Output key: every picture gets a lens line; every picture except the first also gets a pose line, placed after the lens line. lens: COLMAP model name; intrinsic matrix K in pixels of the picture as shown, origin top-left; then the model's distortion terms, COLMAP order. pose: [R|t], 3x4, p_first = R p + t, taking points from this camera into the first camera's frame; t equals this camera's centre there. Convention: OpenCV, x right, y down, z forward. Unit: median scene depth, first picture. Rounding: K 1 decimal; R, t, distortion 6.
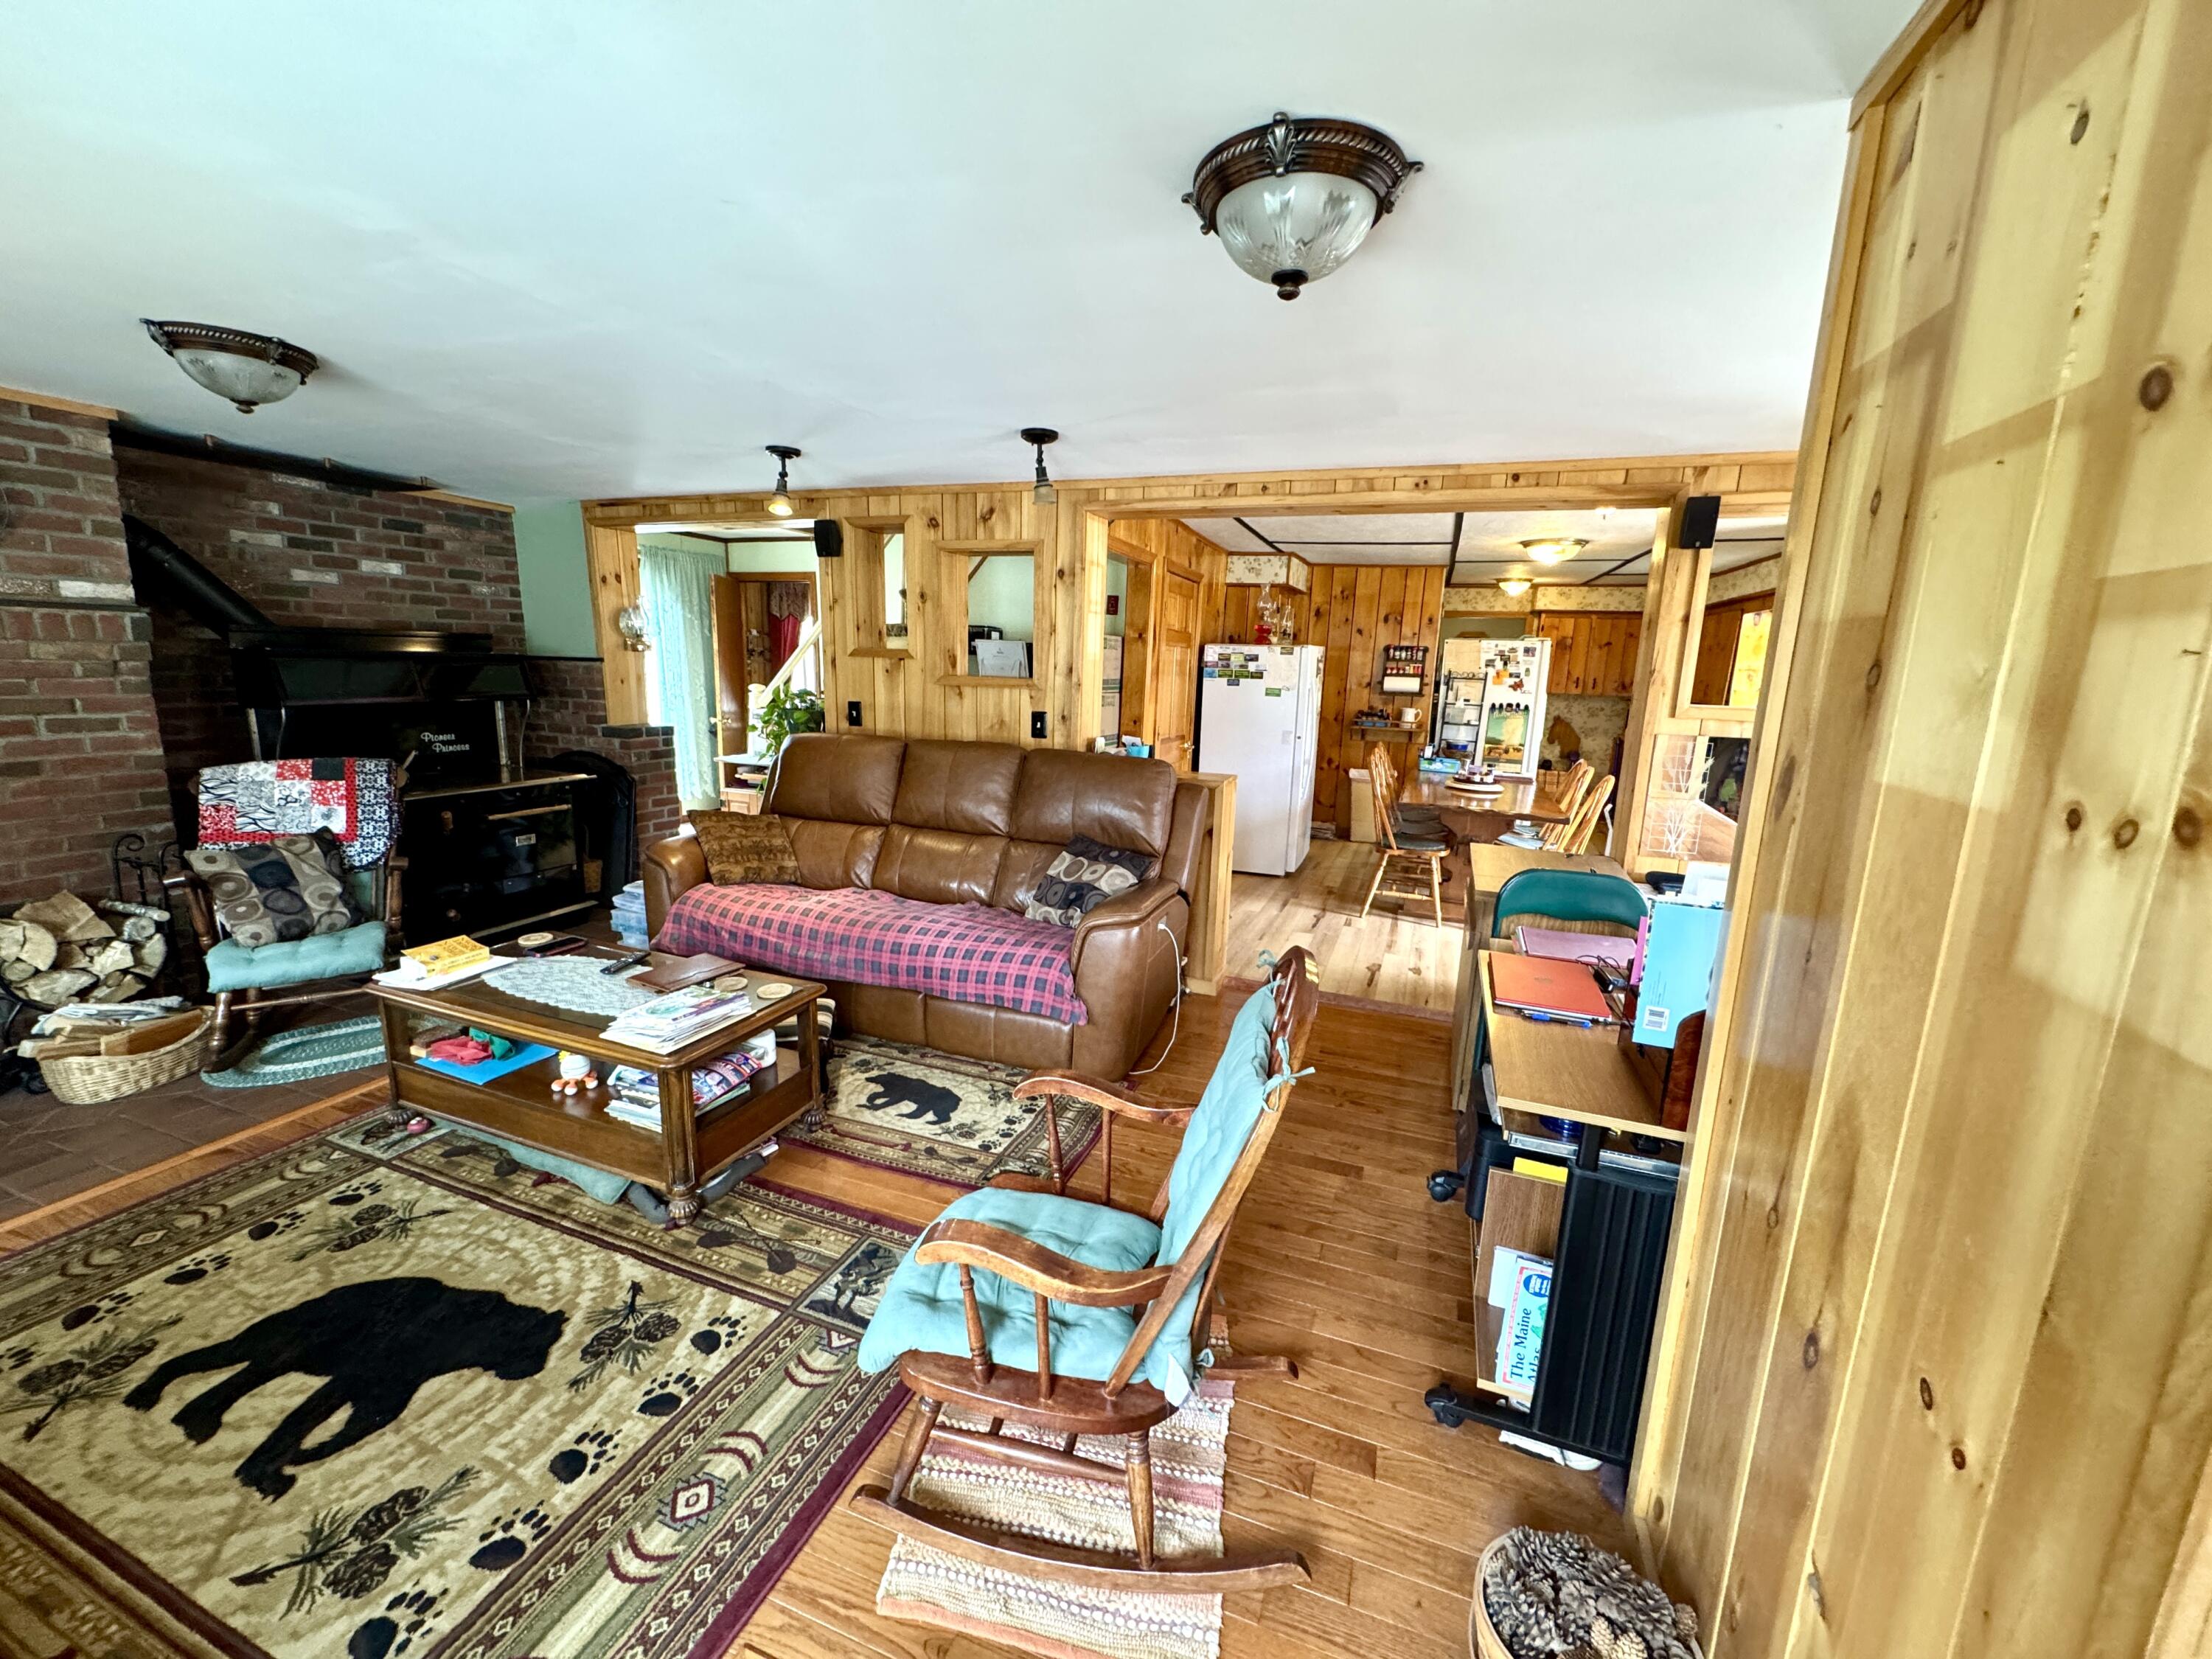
lens RADIAL K [[880.1, 0, 1103.2], [0, 880.1, 829.8], [0, 0, 1]] dist [-0.002249, 0.000849]
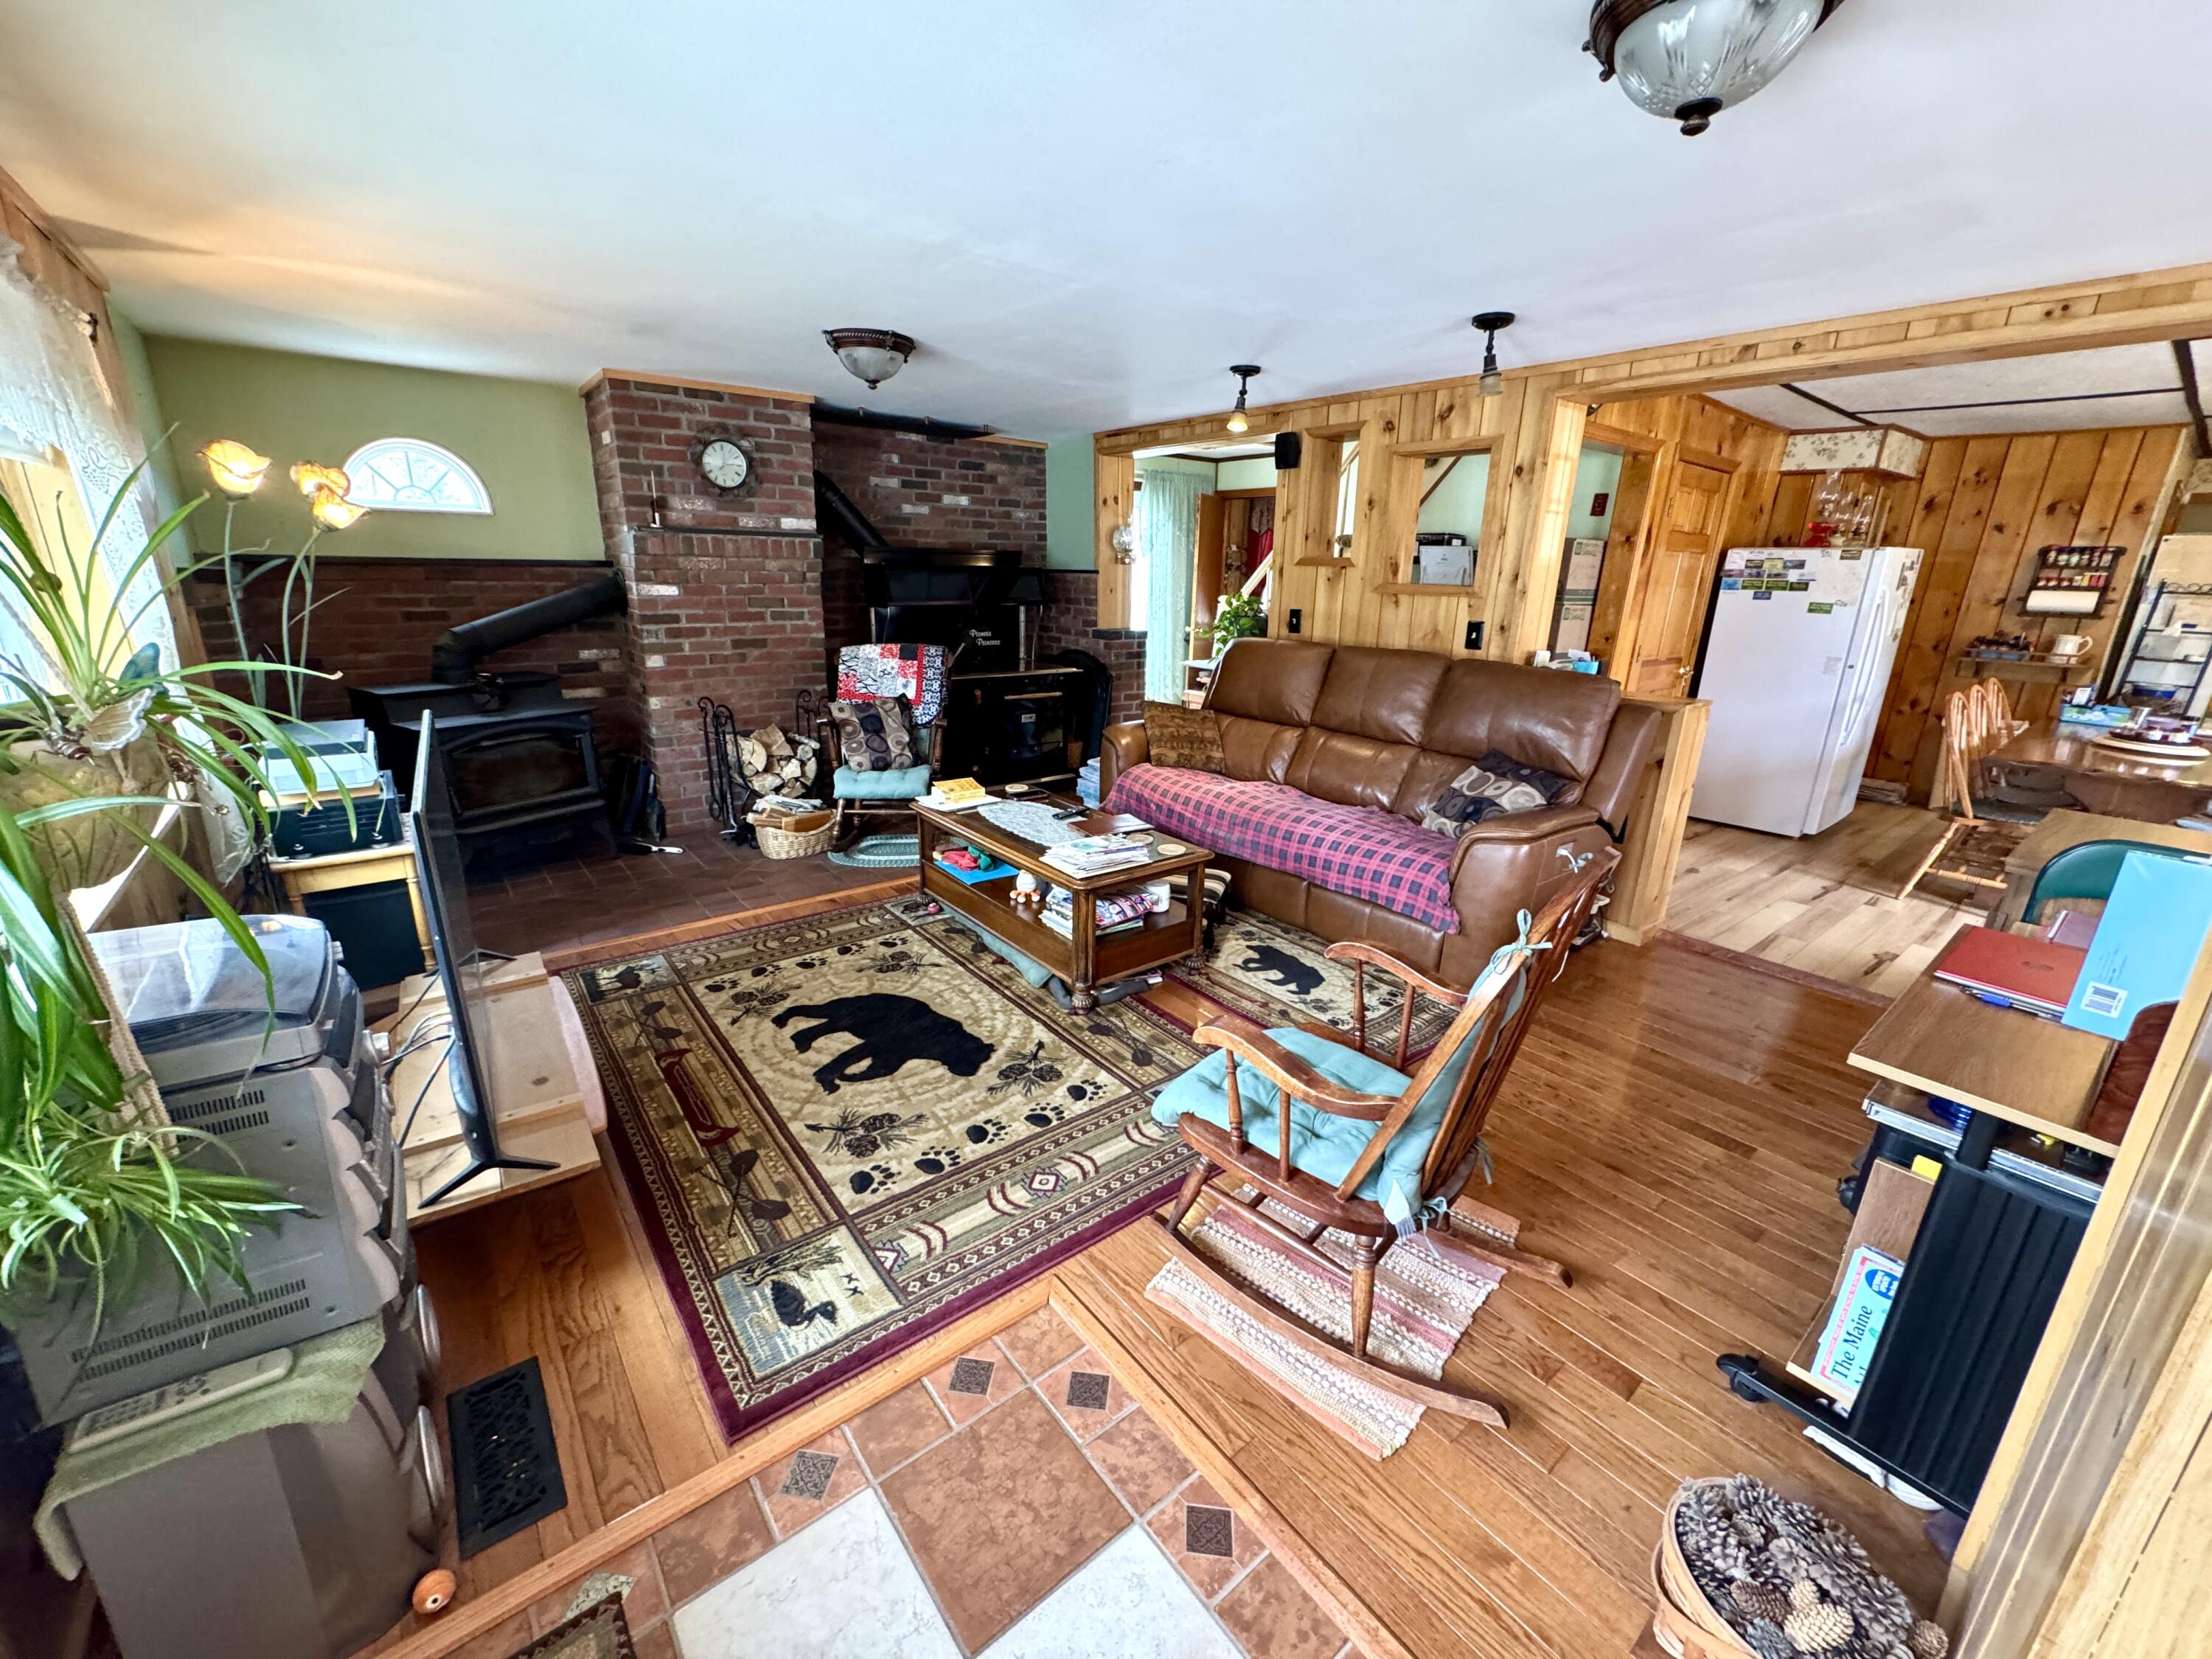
lens RADIAL K [[880.1, 0, 1103.2], [0, 880.1, 829.8], [0, 0, 1]] dist [-0.002249, 0.000849]
pose [[0.860018, 0.135418, -0.491966, 0.104094], [-0.091964, 0.989489, 0.111602, 0.027062], [0.501908, -0.050737, 0.863432, -0.055302]]
